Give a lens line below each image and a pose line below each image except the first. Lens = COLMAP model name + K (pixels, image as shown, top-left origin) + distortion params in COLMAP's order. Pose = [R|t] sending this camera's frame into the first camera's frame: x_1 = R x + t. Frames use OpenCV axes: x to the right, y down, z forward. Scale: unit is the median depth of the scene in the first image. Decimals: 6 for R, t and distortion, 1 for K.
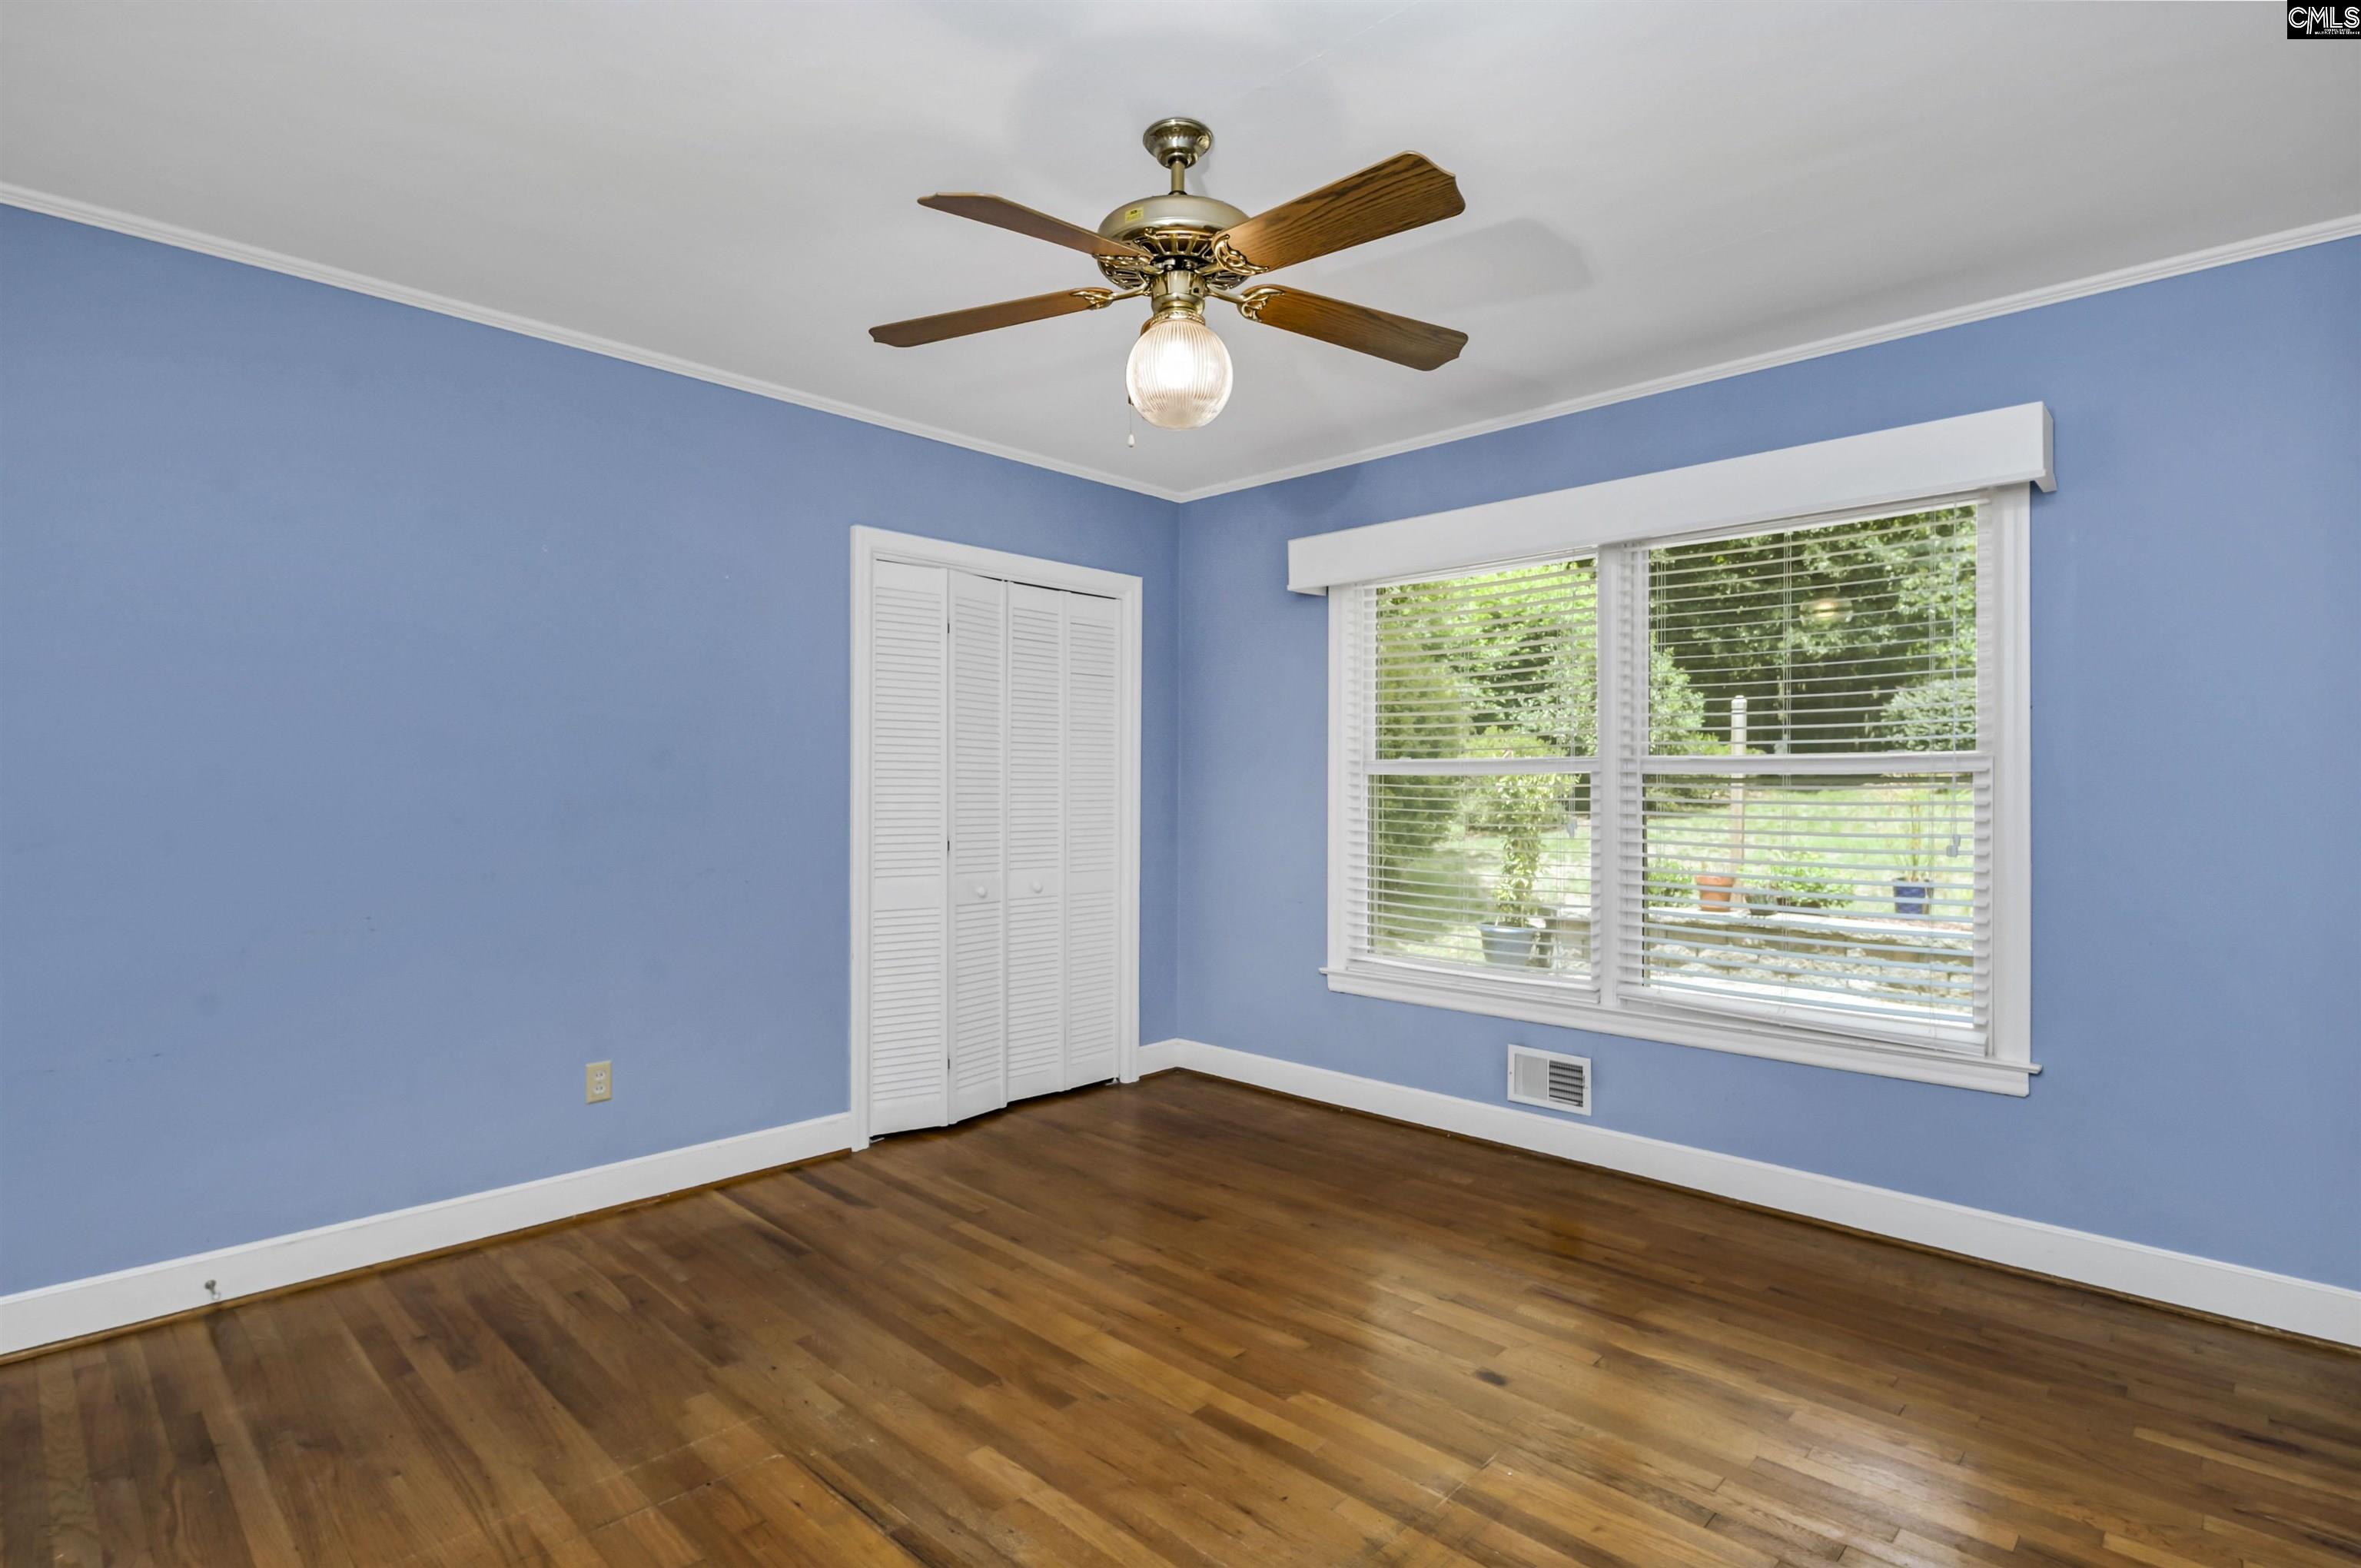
lens RADIAL K [[1223.0, 0, 1180.5], [0, 1223.0, 784.0], [0, 0, 1]] dist [0.003704, -0.000099]
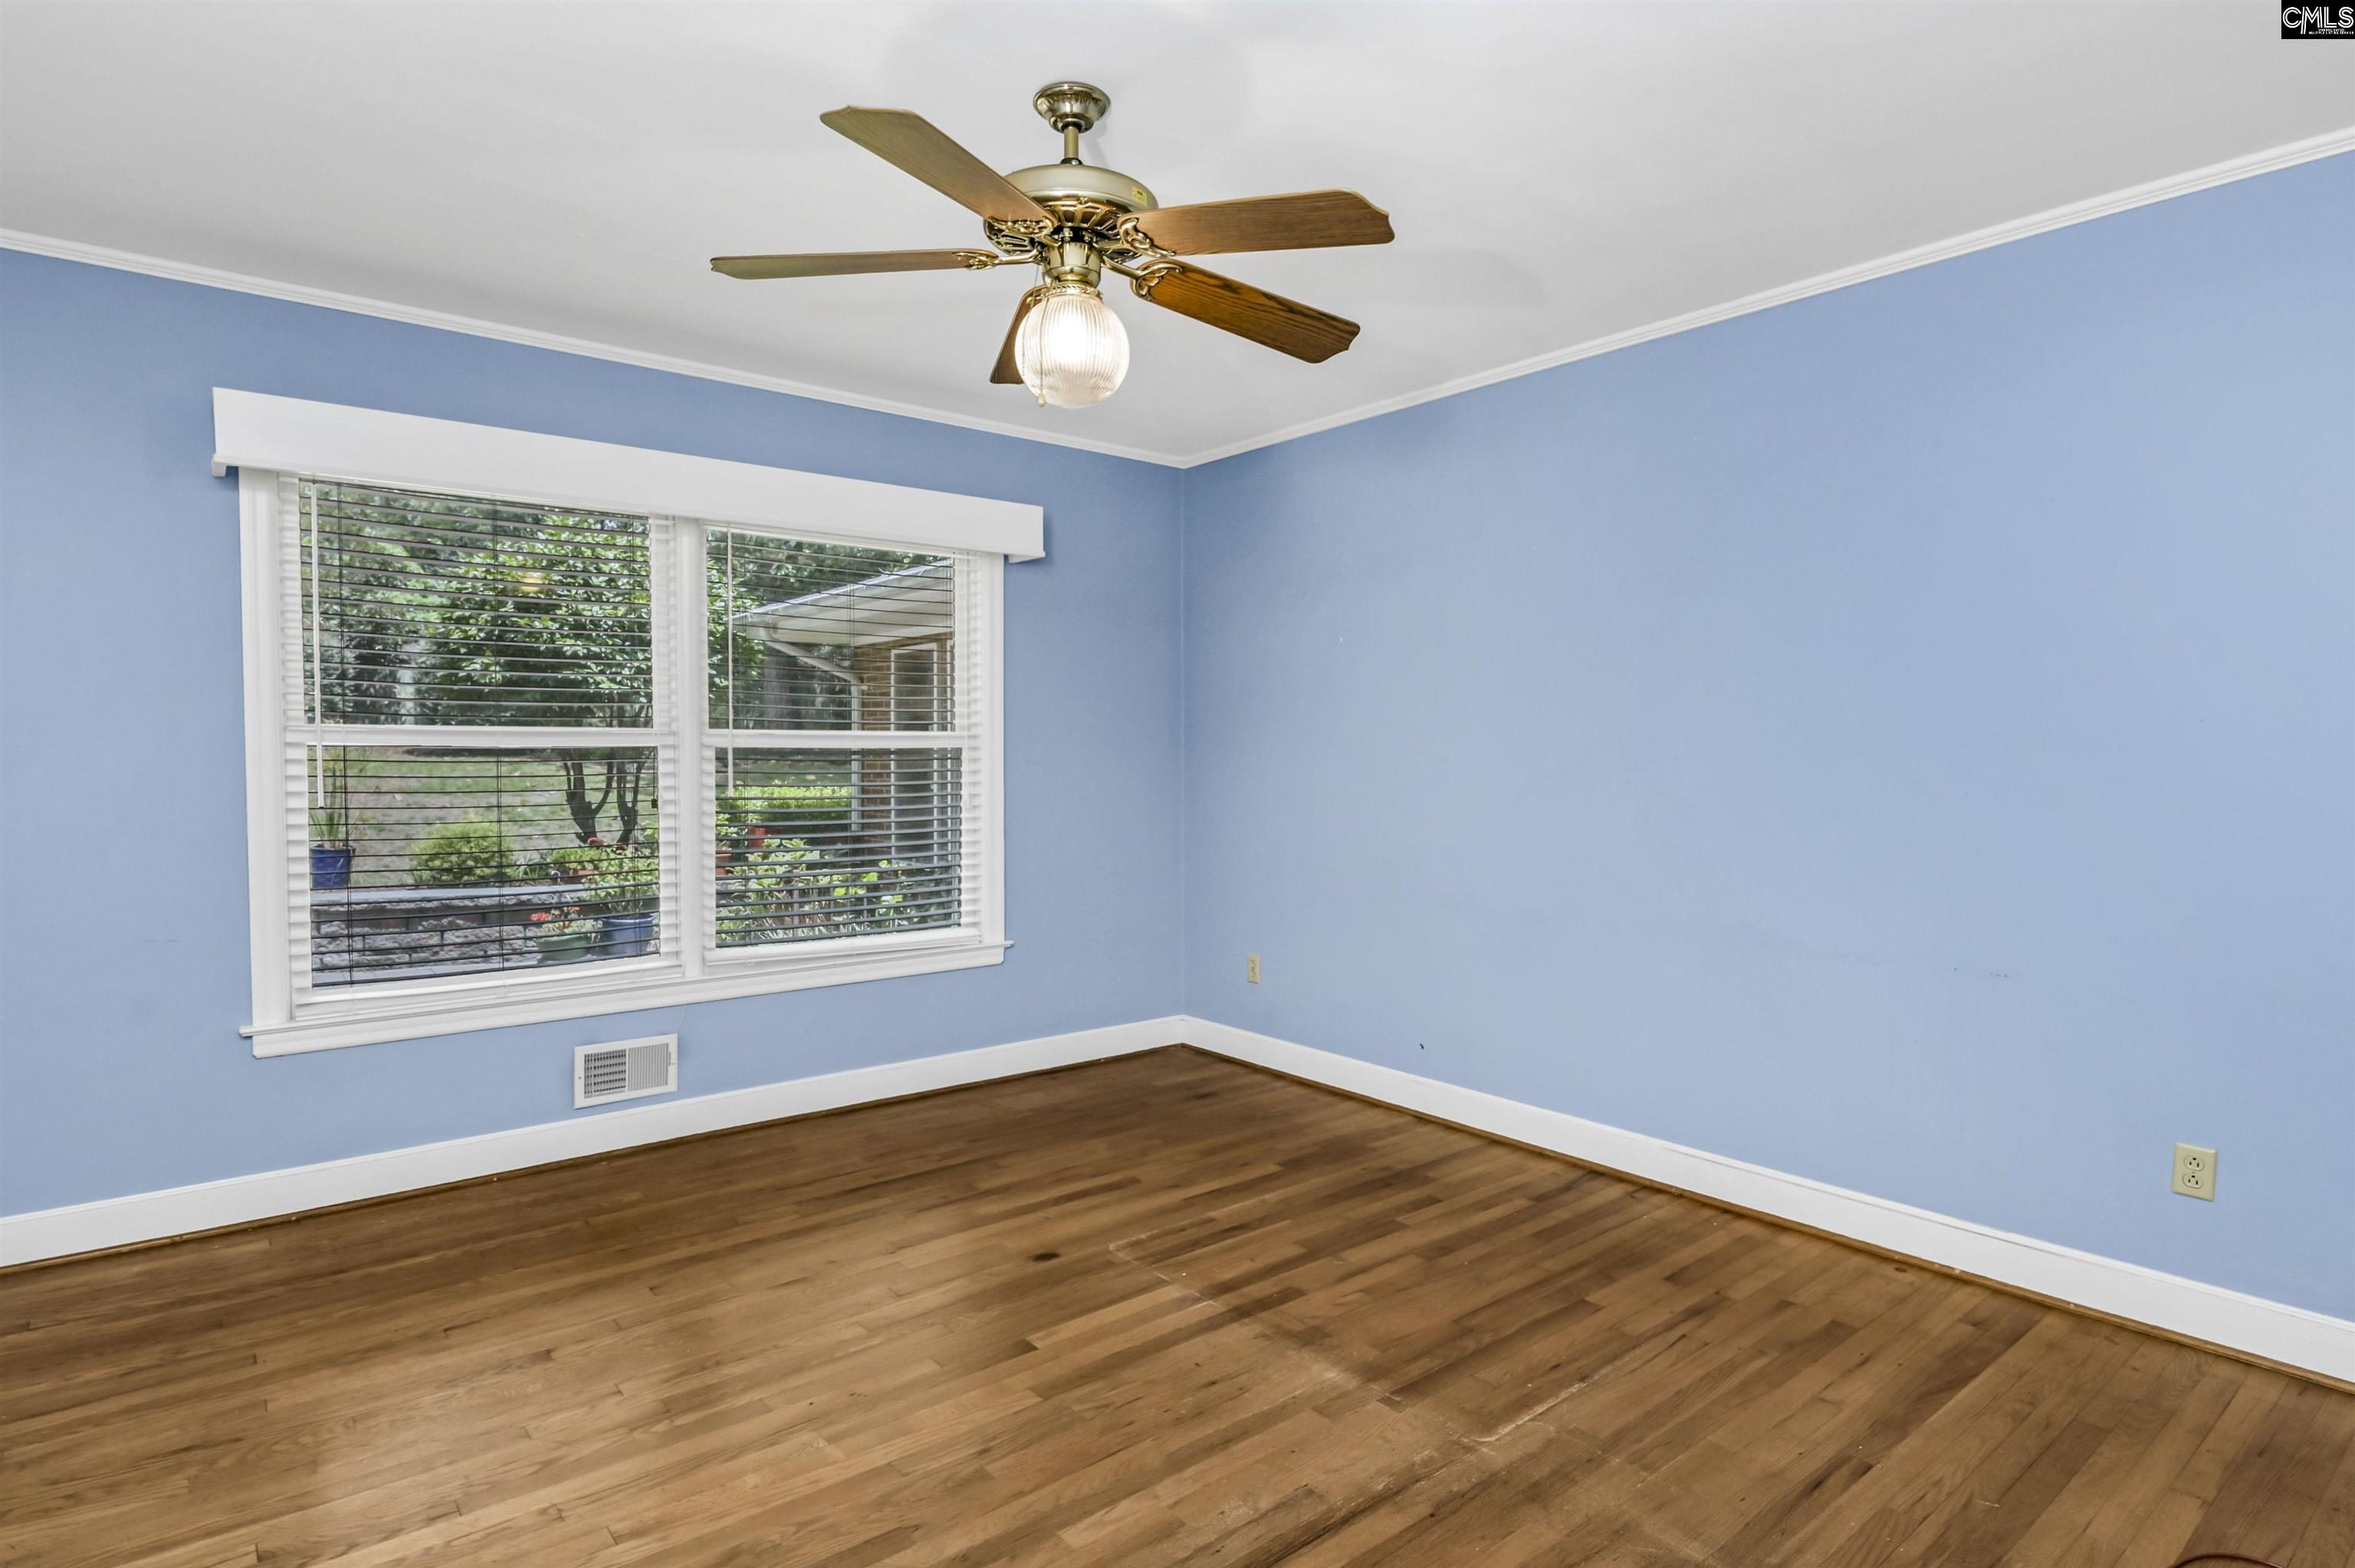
lens RADIAL K [[1195.3, 0, 1185.7], [0, 1195.3, 763.4], [0, 0, 1]] dist [0.024237, 0.000050]
pose [[0.116654, -0.015370, 0.993054, -0.683921], [-0.005192, 0.999857, 0.016086, -0.013856], [-0.993159, -0.007033, 0.116557, 0.560834]]
